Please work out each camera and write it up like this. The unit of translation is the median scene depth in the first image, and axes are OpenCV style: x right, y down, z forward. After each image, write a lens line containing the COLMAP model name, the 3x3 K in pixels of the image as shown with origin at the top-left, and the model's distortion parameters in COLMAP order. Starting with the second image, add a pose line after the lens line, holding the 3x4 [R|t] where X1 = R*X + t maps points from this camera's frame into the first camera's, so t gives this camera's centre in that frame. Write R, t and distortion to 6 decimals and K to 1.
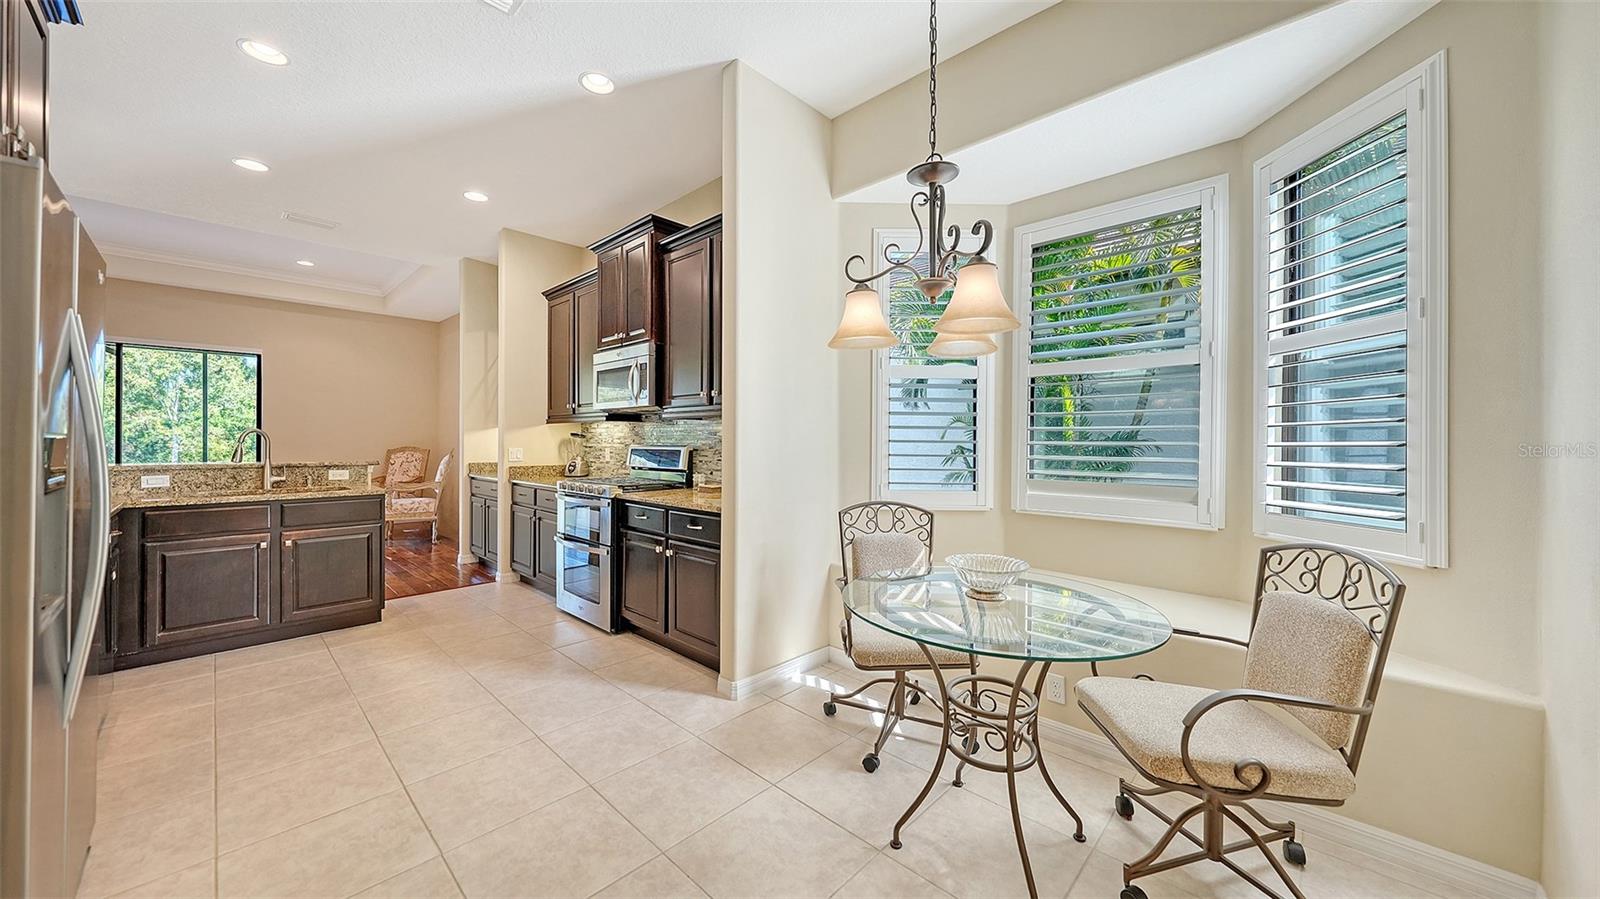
lens RADIAL K [[553.6, 0, 790.3], [0, 553.6, 435.8], [0, 0, 1]] dist [-0.002563, -0.000725]
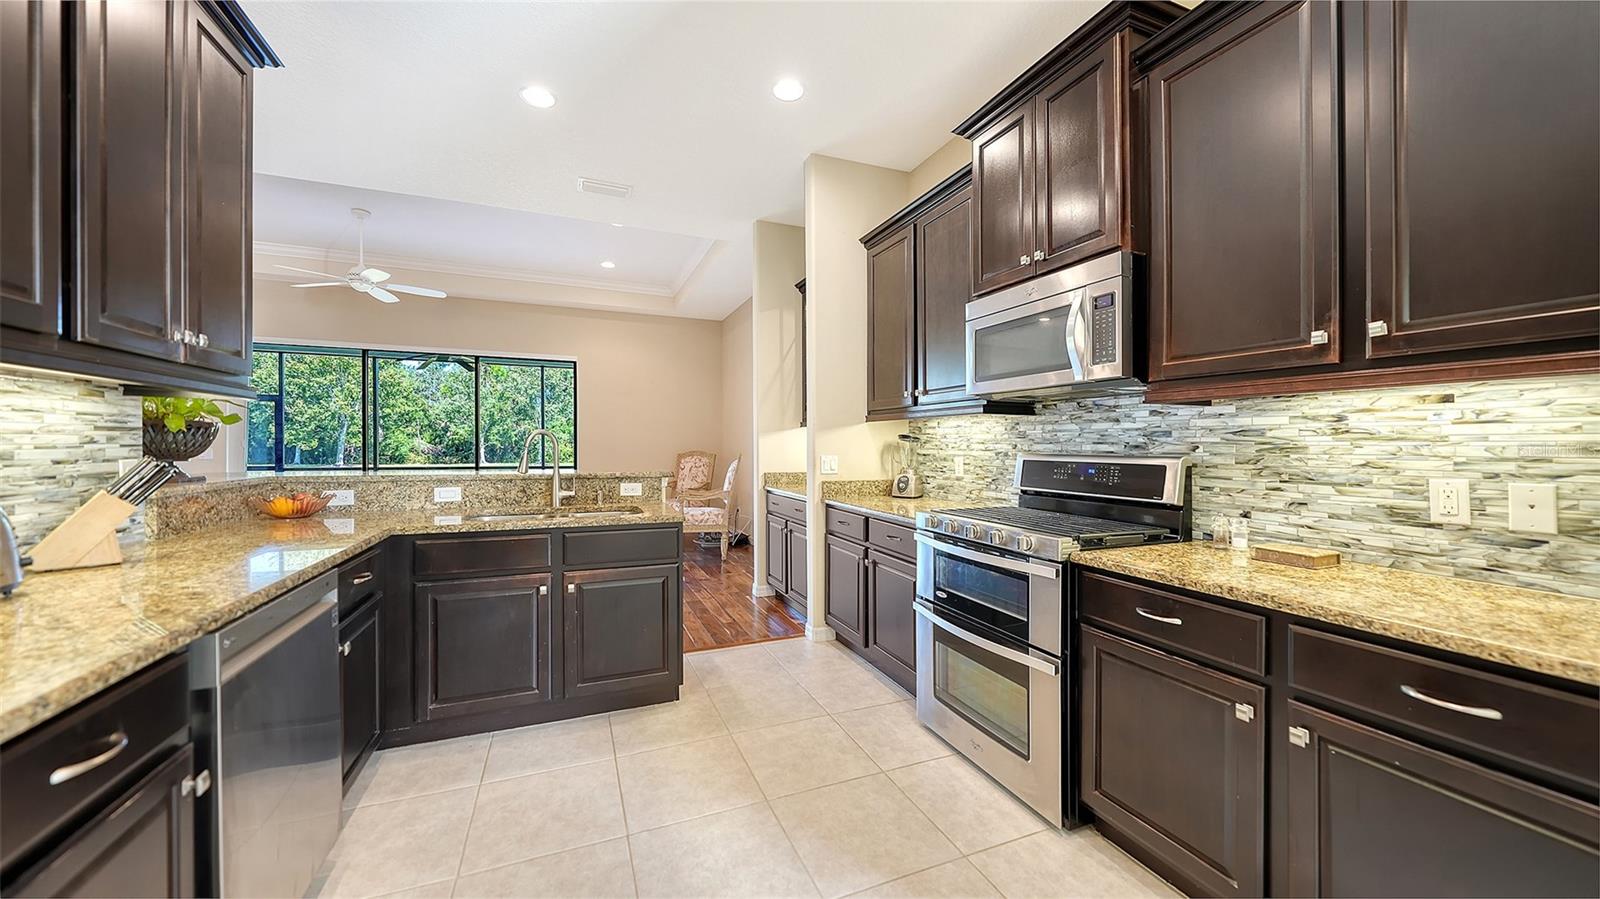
lens RADIAL K [[553.6, 0, 796.5], [0, 553.6, 450.7], [0, 0, 1]] dist [-0.002563, -0.000725]
pose [[0.915846, 0.007536, -0.401458, -0.266784], [-0.000020, 0.999825, 0.018722, 0.002404], [0.401529, -0.017138, 0.915686, 0.347369]]
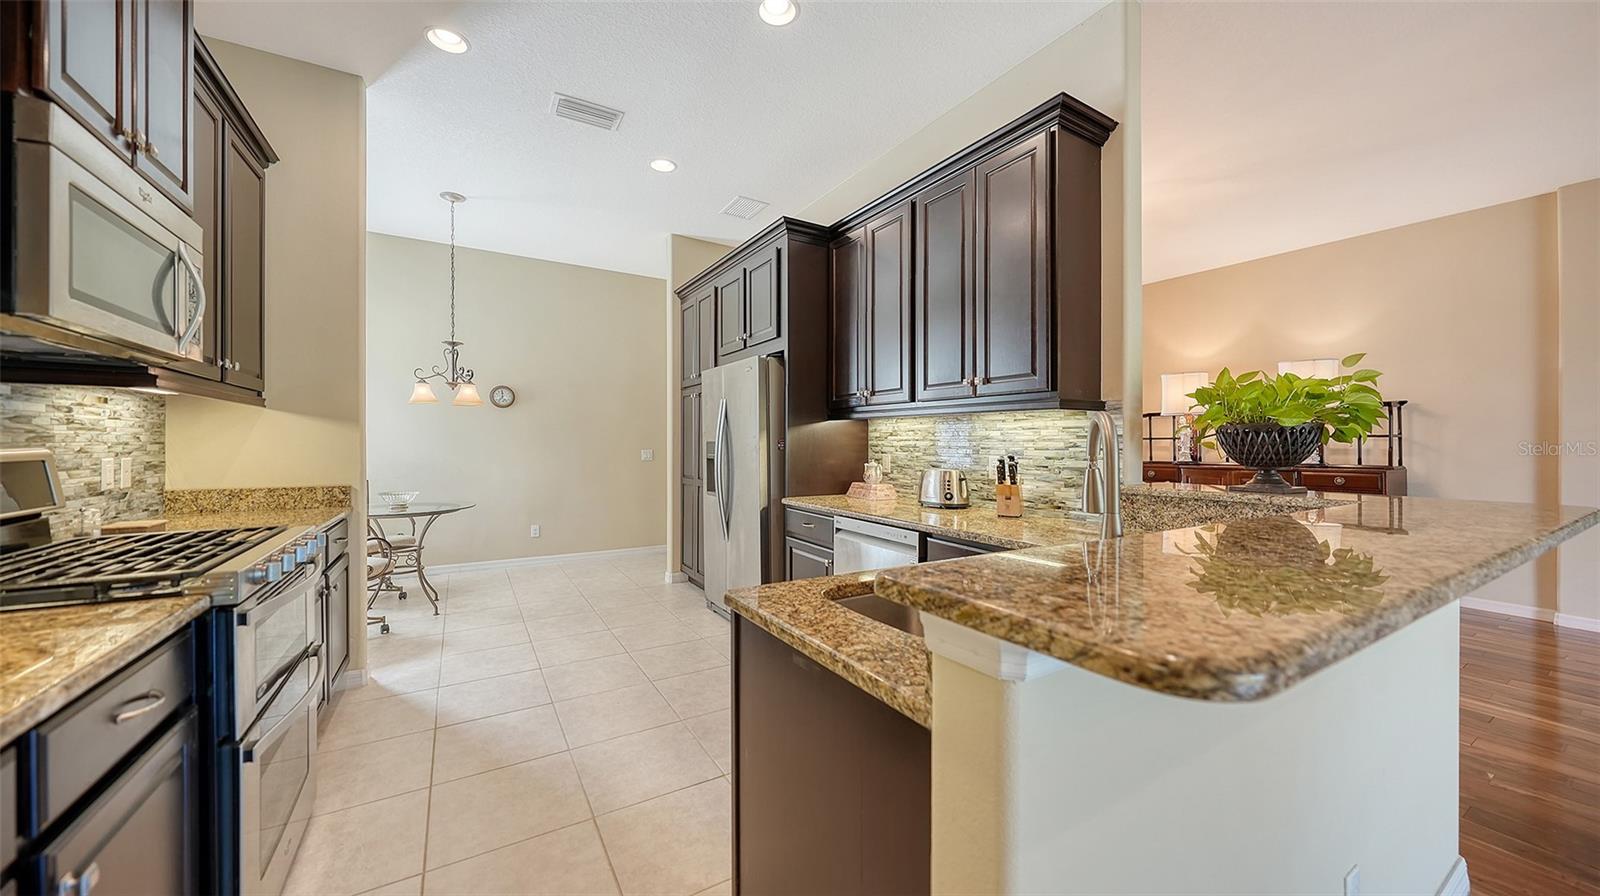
lens RADIAL K [[553.6, 0, 795.8], [0, 553.6, 443.0], [0, 0, 1]] dist [-0.002563, -0.000725]
pose [[-0.966097, -0.011605, 0.257919, -0.704692], [-0.013919, 0.999878, -0.007147, 0.007743], [-0.257804, -0.010494, -0.966140, 1.077711]]
